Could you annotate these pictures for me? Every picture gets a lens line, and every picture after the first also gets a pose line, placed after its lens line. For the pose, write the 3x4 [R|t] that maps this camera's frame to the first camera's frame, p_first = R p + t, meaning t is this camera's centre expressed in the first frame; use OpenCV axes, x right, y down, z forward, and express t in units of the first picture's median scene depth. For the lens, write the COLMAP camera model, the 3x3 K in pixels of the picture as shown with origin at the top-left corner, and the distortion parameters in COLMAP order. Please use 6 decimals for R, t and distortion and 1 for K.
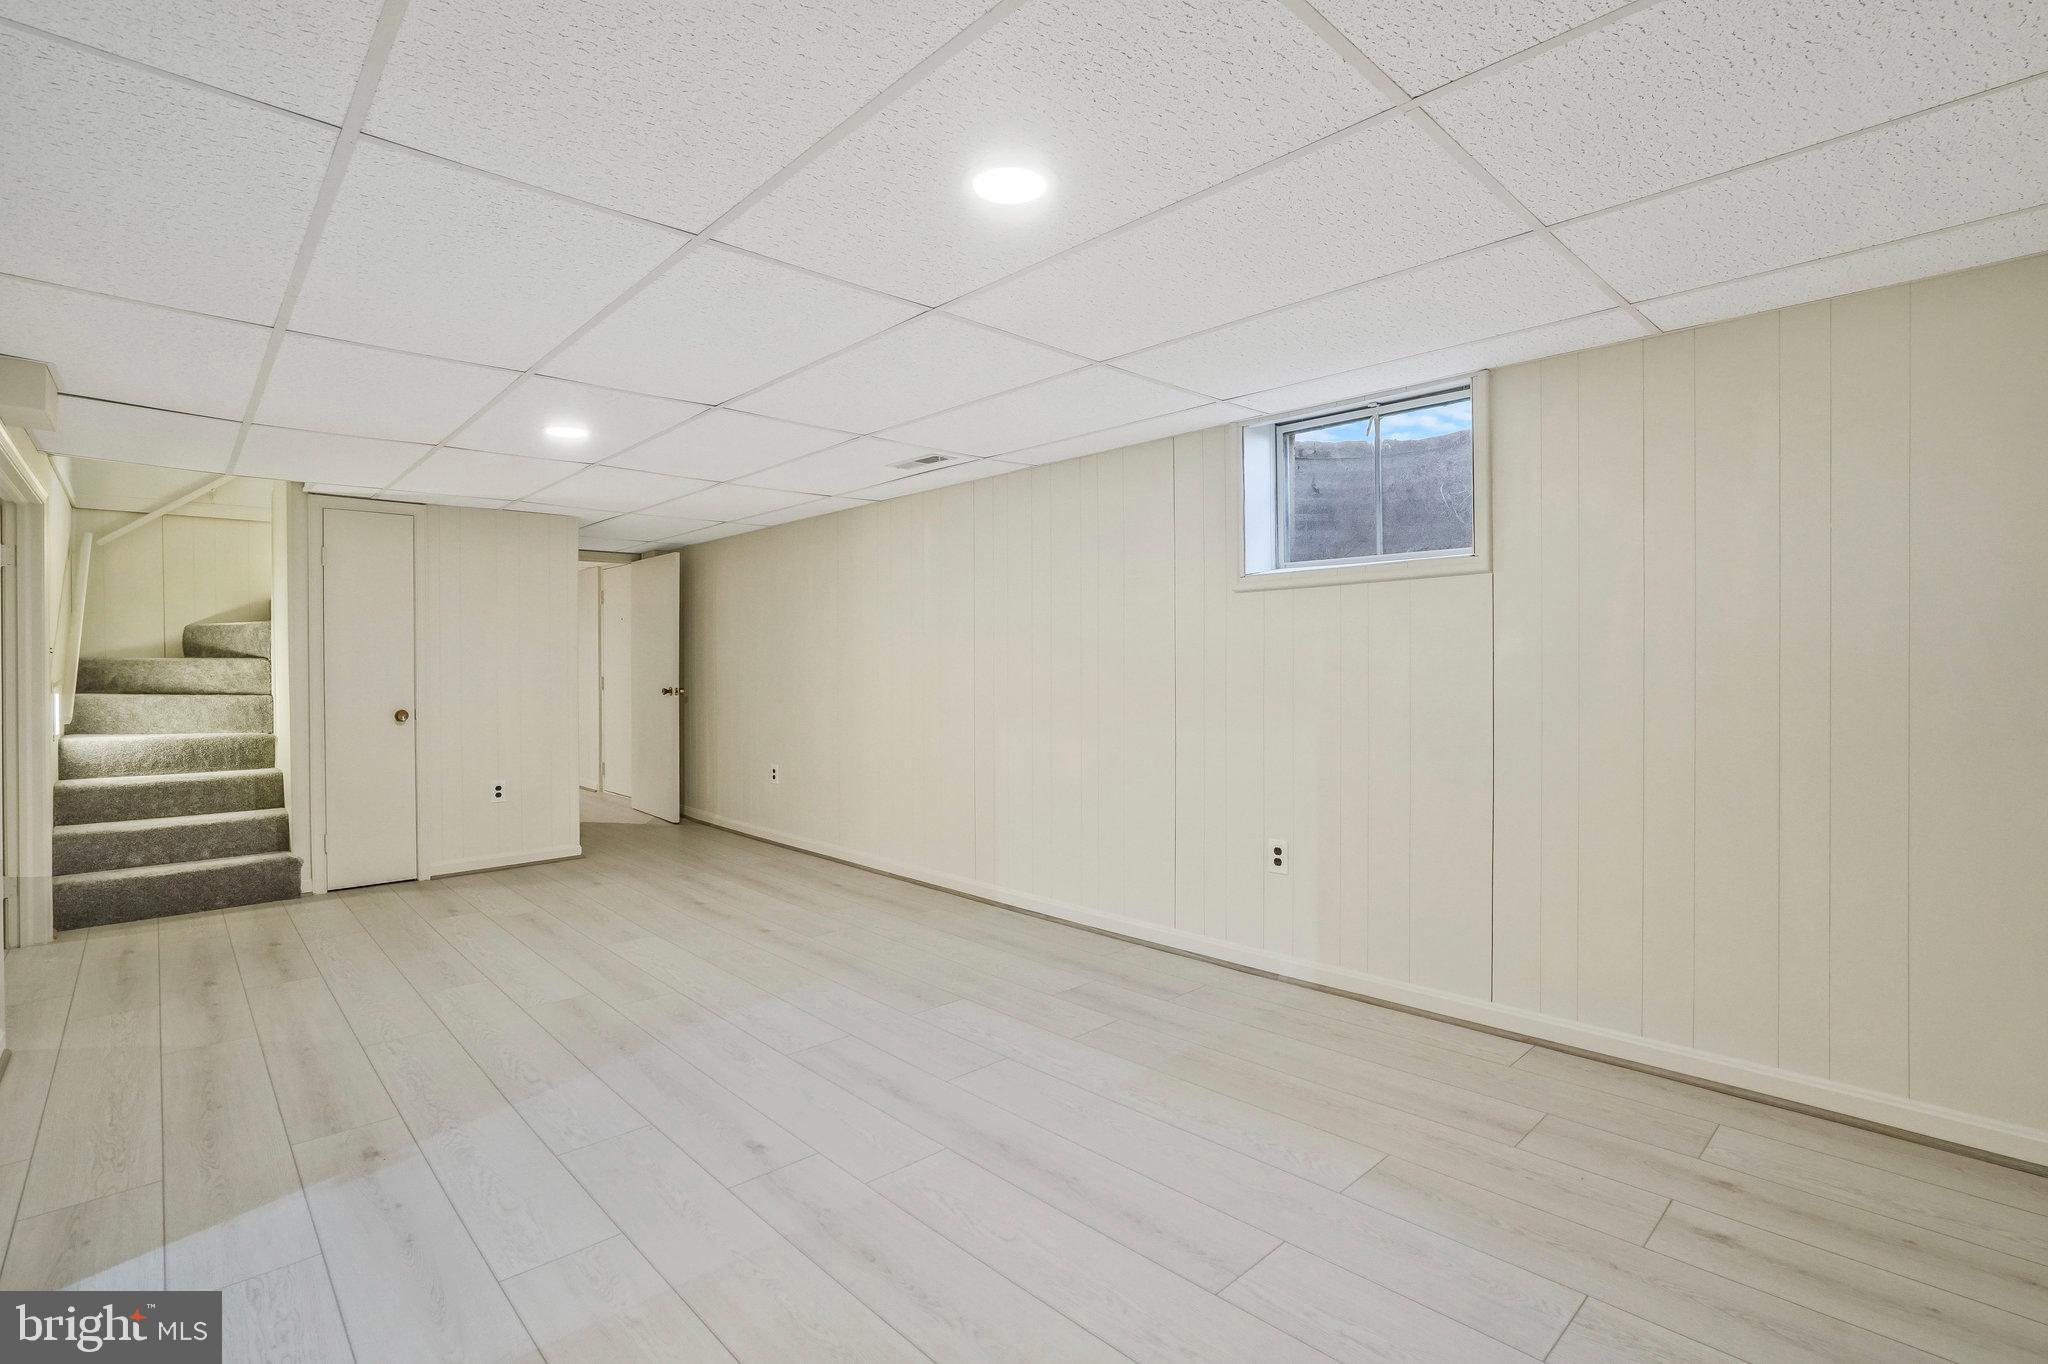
lens RADIAL K [[955.3, 0, 1028.1], [0, 955.3, 677.5], [0, 0, 1]] dist [-0.054400, 0.018542]
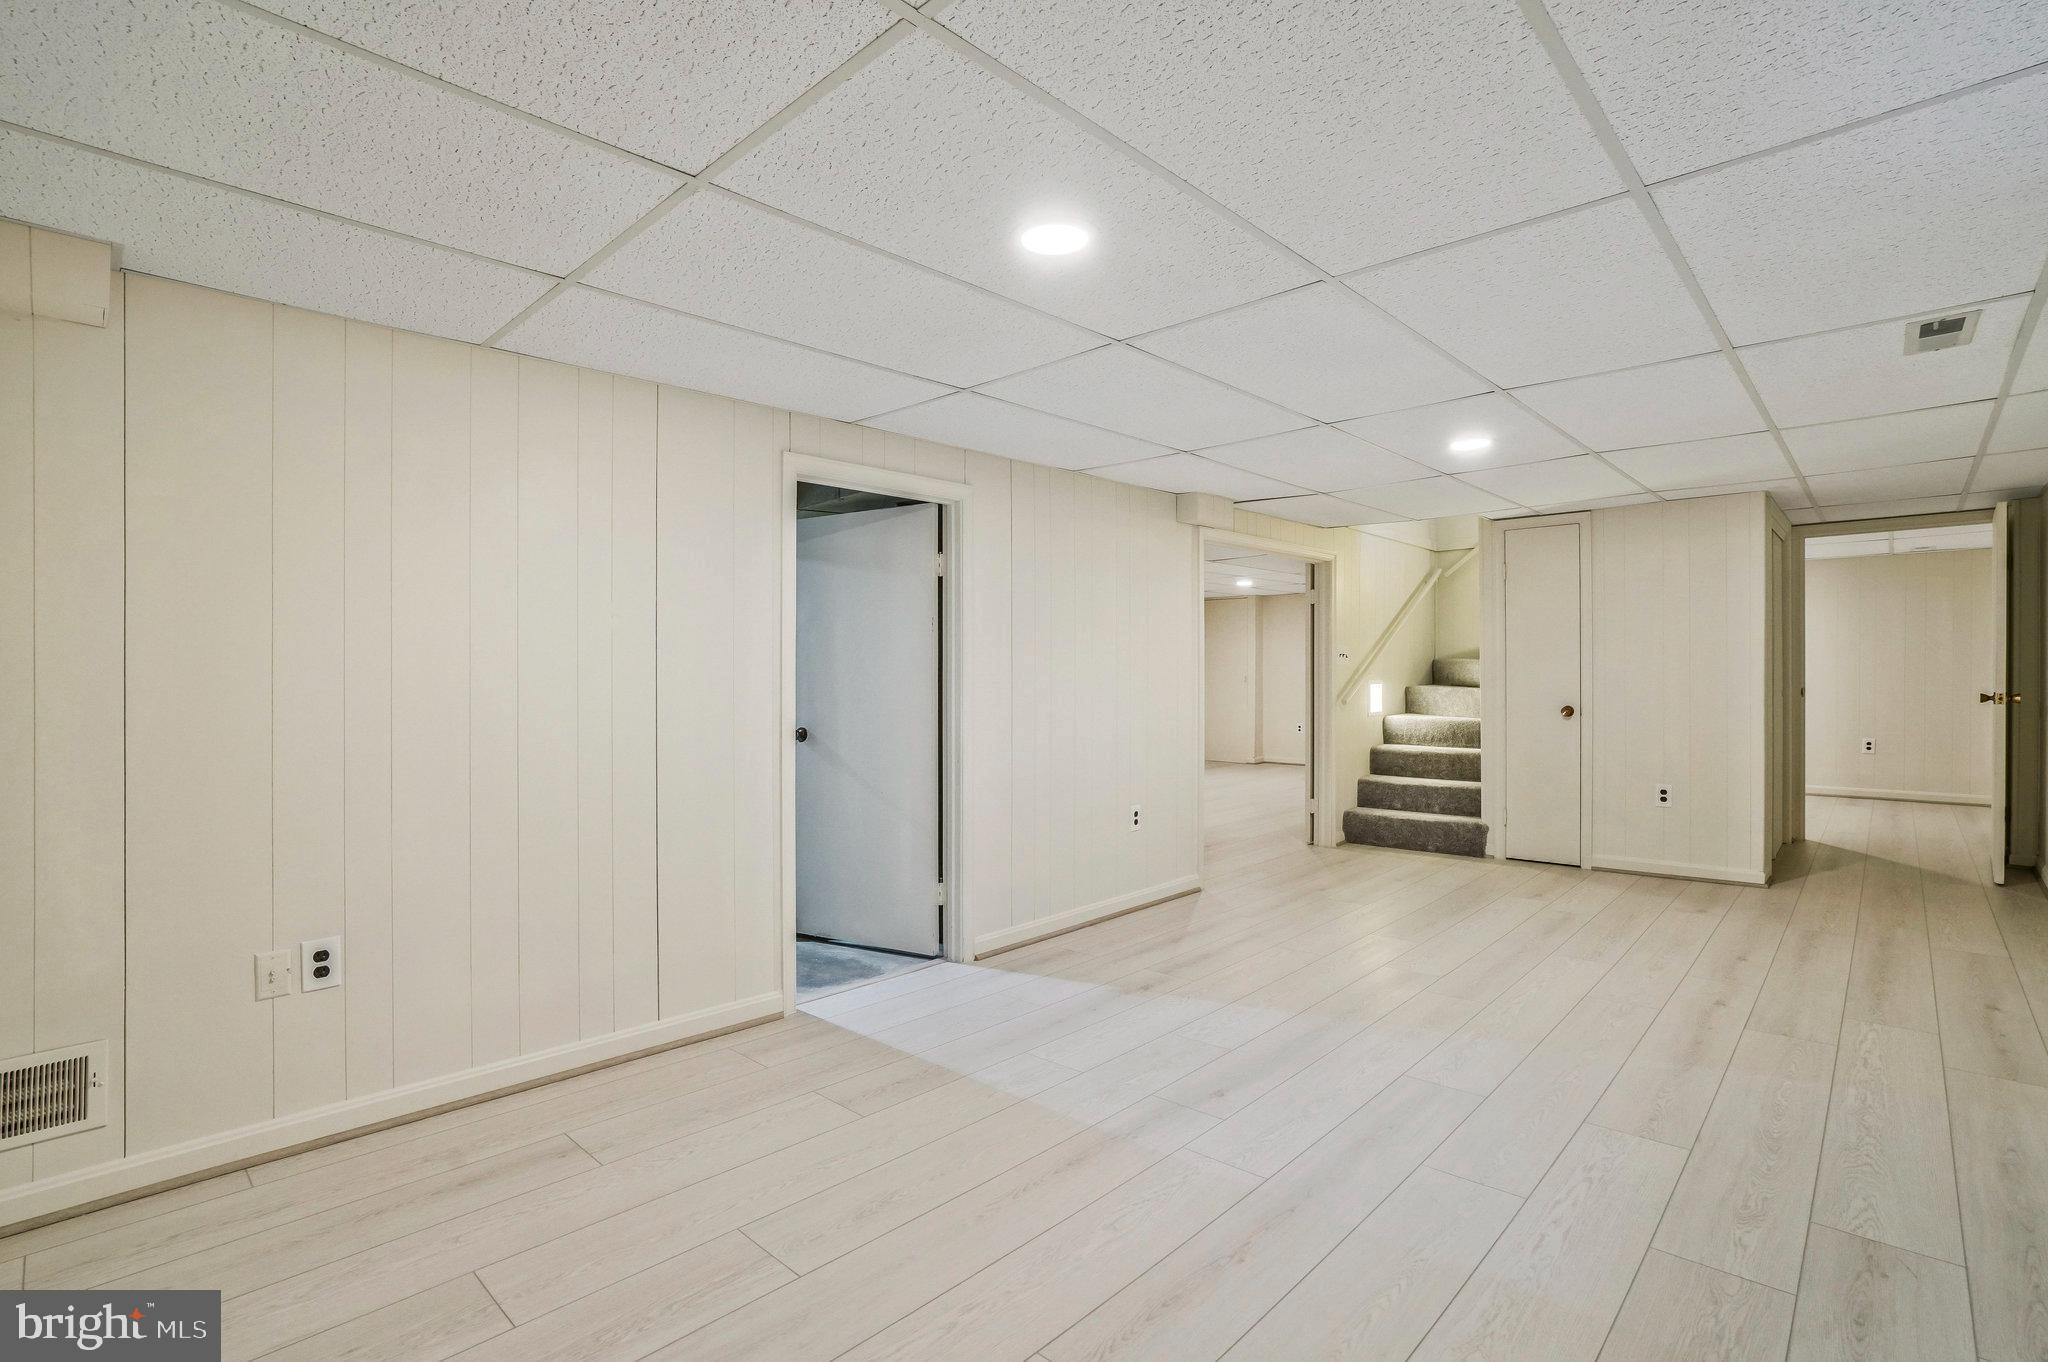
lens RADIAL K [[955.3, 0, 1025.3], [0, 955.3, 673.2], [0, 0, 1]] dist [-0.054400, 0.018542]
pose [[0.065046, 0.008099, -0.997849, 0.396759], [-0.005068, 0.999957, 0.007786, -0.008804], [0.997869, 0.004551, 0.065084, 0.327033]]
